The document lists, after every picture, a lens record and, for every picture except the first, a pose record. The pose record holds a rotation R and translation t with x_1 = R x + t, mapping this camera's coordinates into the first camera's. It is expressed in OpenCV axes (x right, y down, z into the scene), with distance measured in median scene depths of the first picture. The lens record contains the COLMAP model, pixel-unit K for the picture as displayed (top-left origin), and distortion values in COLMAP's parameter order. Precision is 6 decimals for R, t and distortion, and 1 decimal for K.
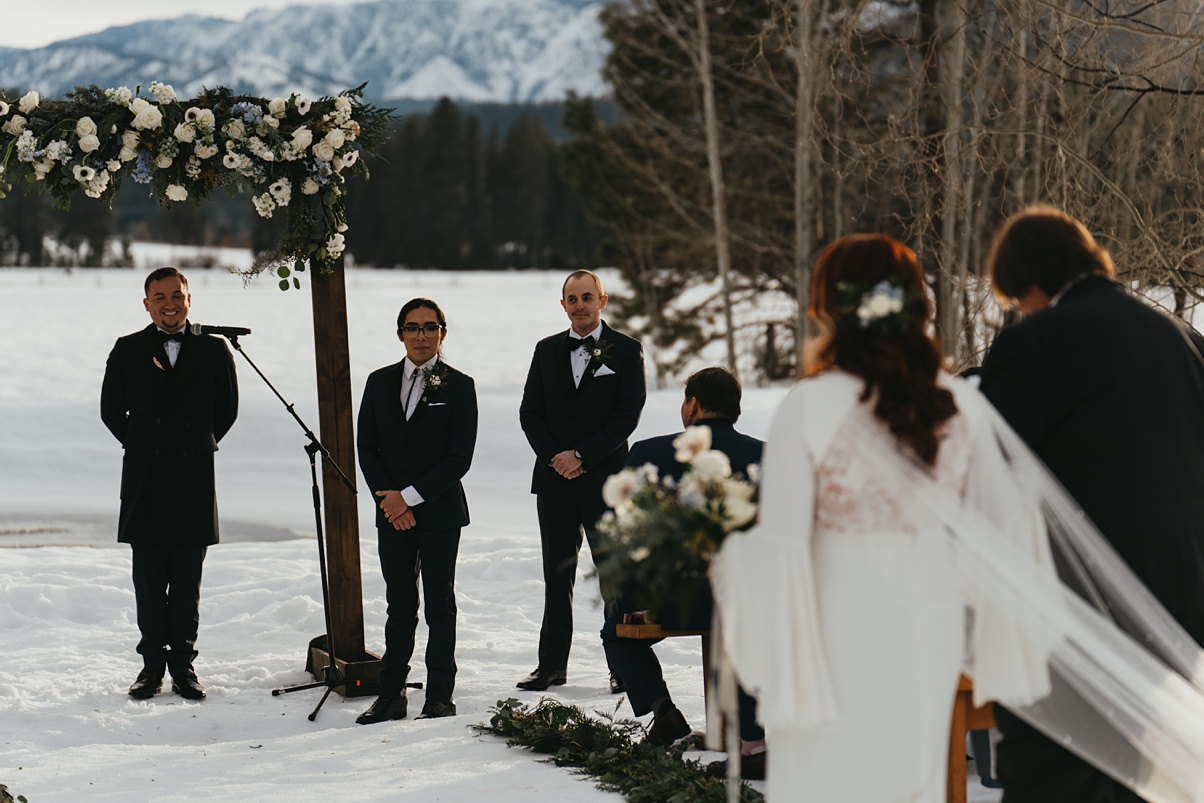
lens RADIAL K [[3850.7, 0, 602.0], [0, 3850.7, 401.5], [0, 0, 1]] dist [0.075682, 0.087786]
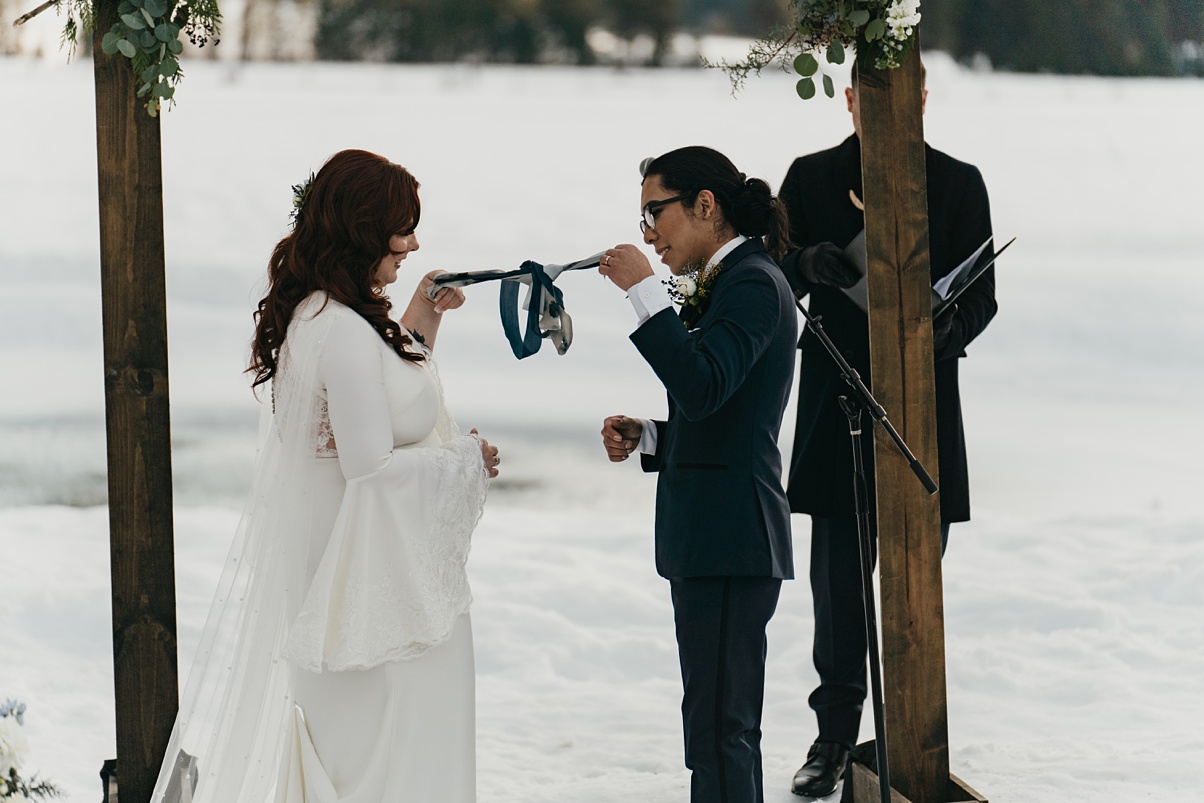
lens RADIAL K [[4948.5, 0, 602.0], [0, 4948.5, 401.5], [0, 0, 1]] dist [-0.120117, -0.996334]
pose [[0.989808, 0.017810, -0.141292, -0.013331], [-0.013320, 0.999378, 0.032659, -0.009043], [0.141785, -0.030444, 0.989429, 0.317848]]
